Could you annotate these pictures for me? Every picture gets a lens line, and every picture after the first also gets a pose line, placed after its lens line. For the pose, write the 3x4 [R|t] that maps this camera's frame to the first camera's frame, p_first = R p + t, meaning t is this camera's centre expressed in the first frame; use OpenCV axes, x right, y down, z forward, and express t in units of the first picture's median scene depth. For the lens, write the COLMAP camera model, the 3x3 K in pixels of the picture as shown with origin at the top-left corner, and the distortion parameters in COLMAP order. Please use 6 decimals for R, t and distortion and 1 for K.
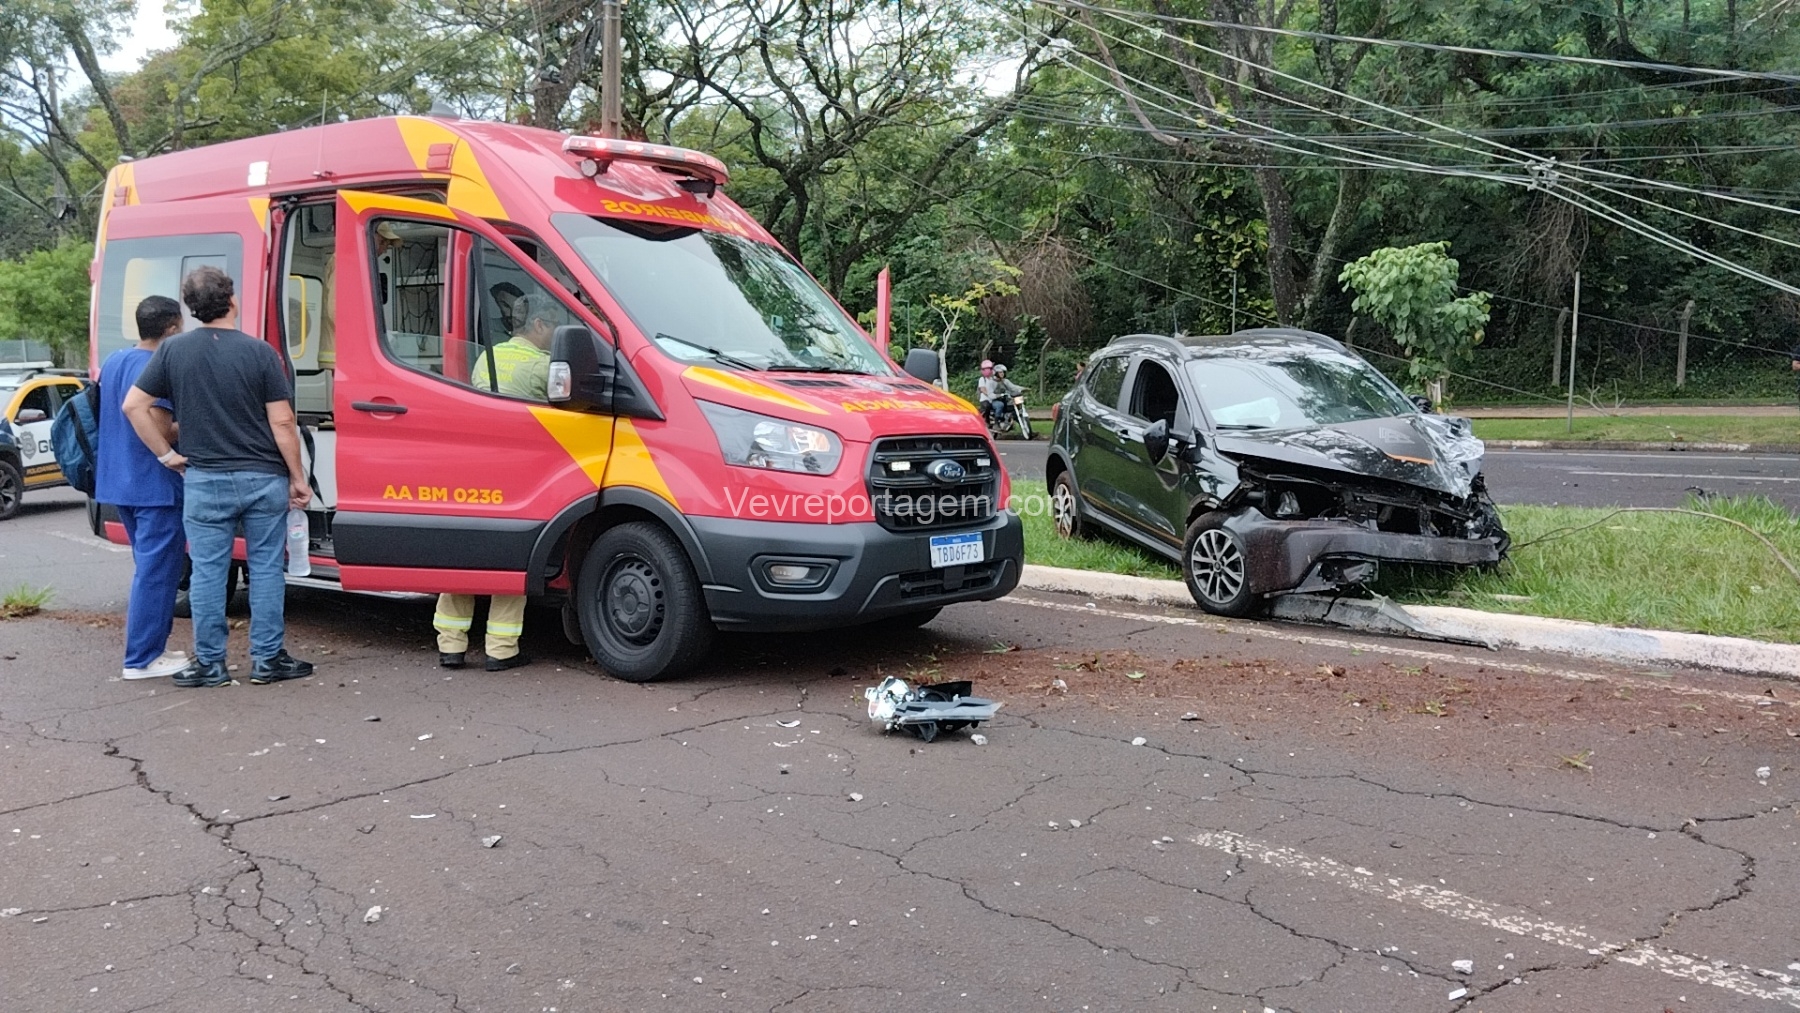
lens RADIAL K [[1472.9, 0, 900.2], [0, 1472.9, 525.5], [0, 0, 1]] dist [0.097895, -0.196894]
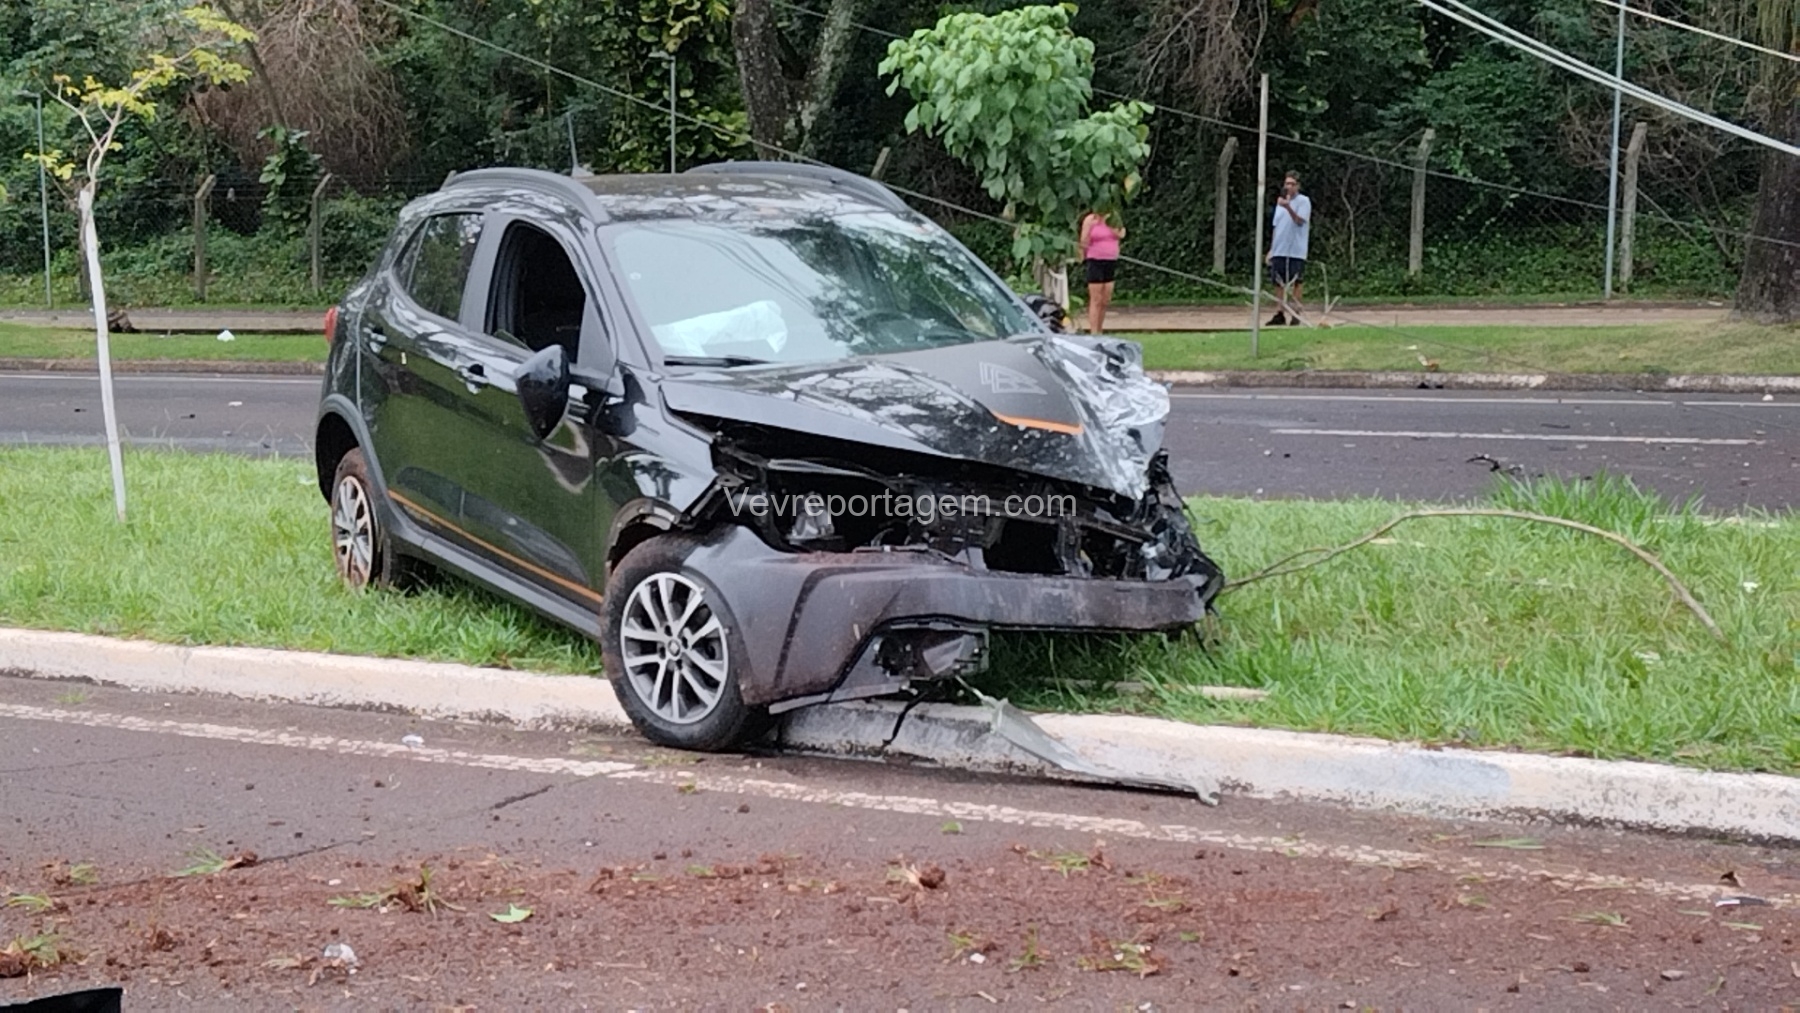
lens RADIAL K [[1649.1, 0, 745.8], [0, 1649.1, 415.1], [0, 0, 1]] dist [0.055793, -0.013176]
pose [[0.953031, -0.026336, 0.301724, 0.074929], [0.023040, 0.999630, 0.014477, -0.056130], [-0.301994, -0.006845, 0.953285, 0.473896]]
